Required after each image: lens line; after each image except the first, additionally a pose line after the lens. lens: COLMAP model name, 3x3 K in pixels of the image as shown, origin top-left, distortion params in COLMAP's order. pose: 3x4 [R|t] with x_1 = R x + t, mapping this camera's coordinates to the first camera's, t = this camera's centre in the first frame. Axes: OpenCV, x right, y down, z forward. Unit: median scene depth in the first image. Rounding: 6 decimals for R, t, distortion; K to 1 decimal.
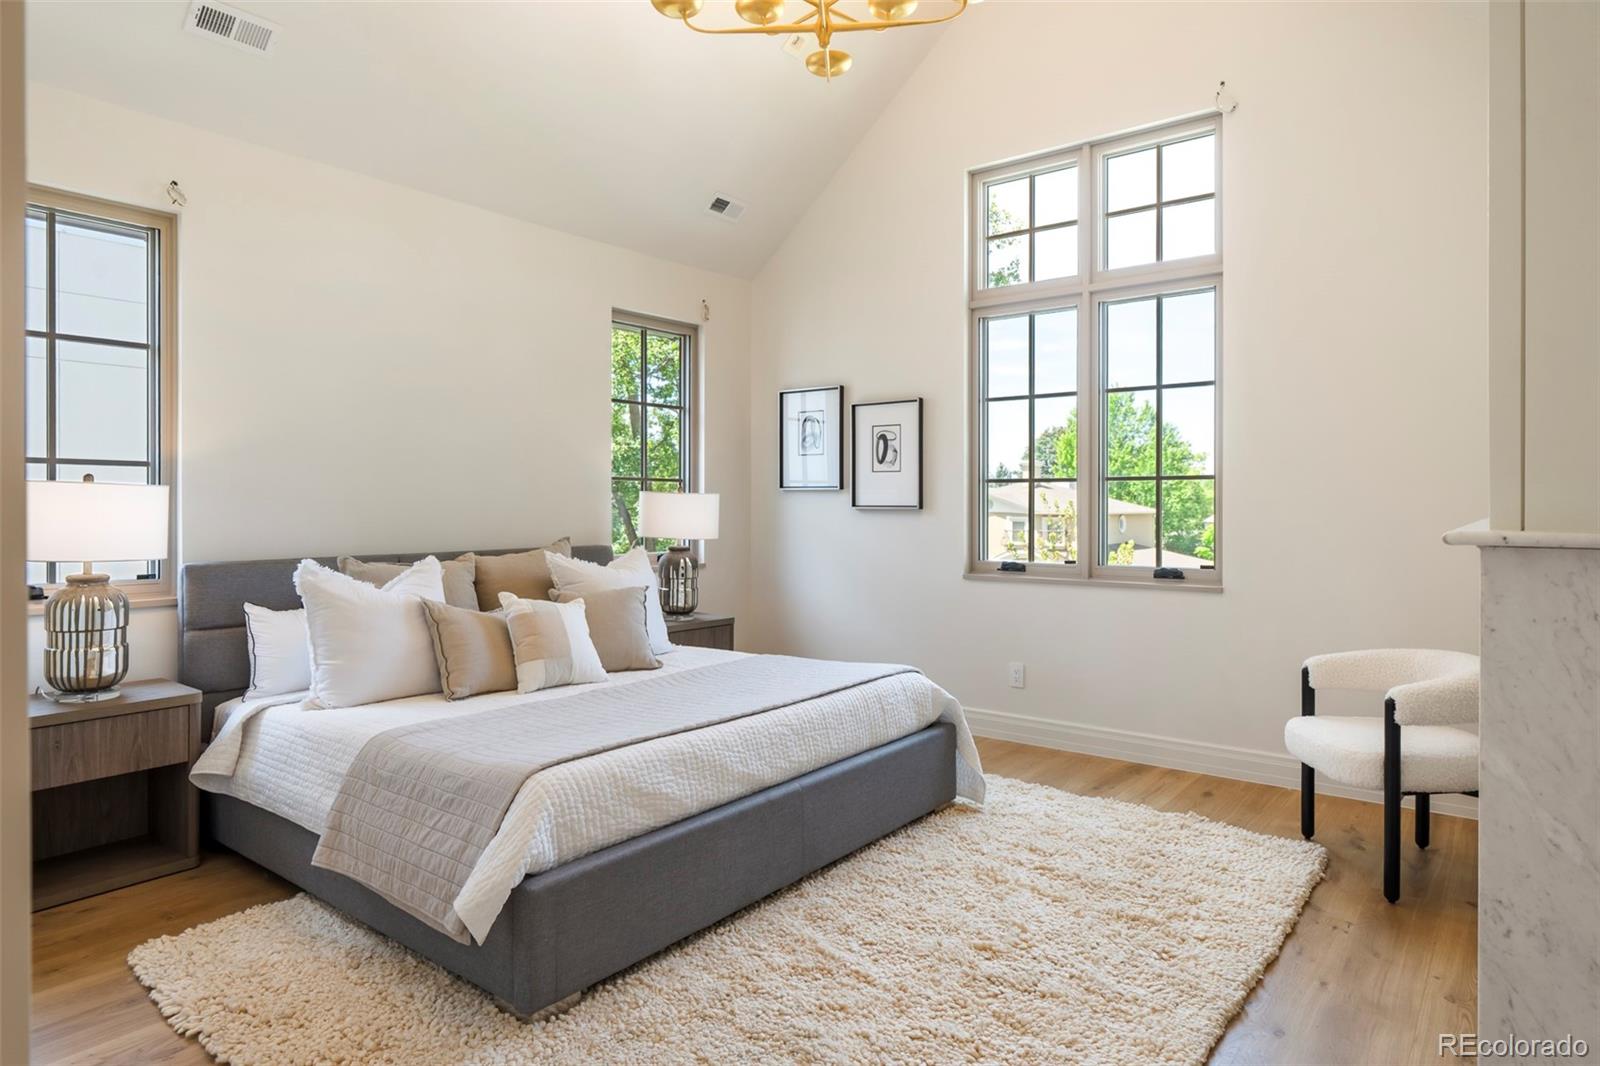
lens RADIAL K [[930.7, 0, 800.0], [0, 930.7, 533.0], [0, 0, 1]] dist [-0.004472, -0.000340]
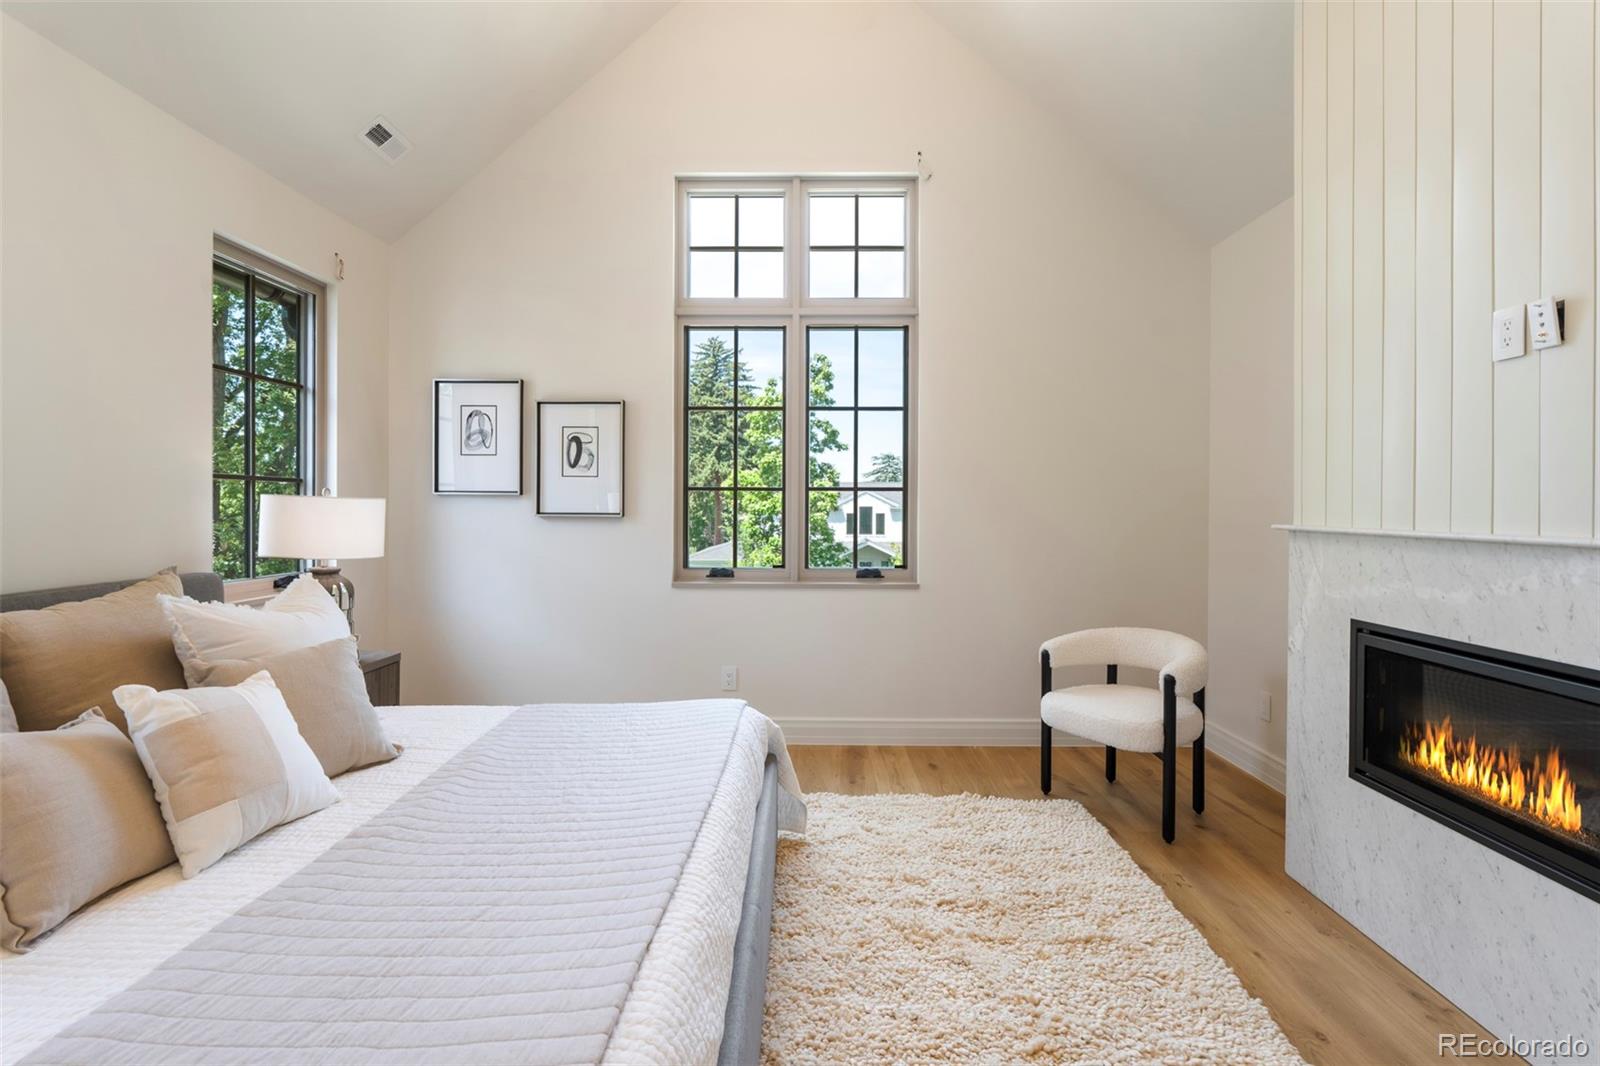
lens RADIAL K [[724.4, 0, 798.4], [0, 724.4, 518.0], [0, 0, 1]] dist [-0.002331, 0.000329]
pose [[0.795836, -0.007184, 0.605470, -0.250421], [0.016381, 0.999819, -0.009670, -0.019948], [-0.605291, 0.017614, 0.795809, 0.421254]]
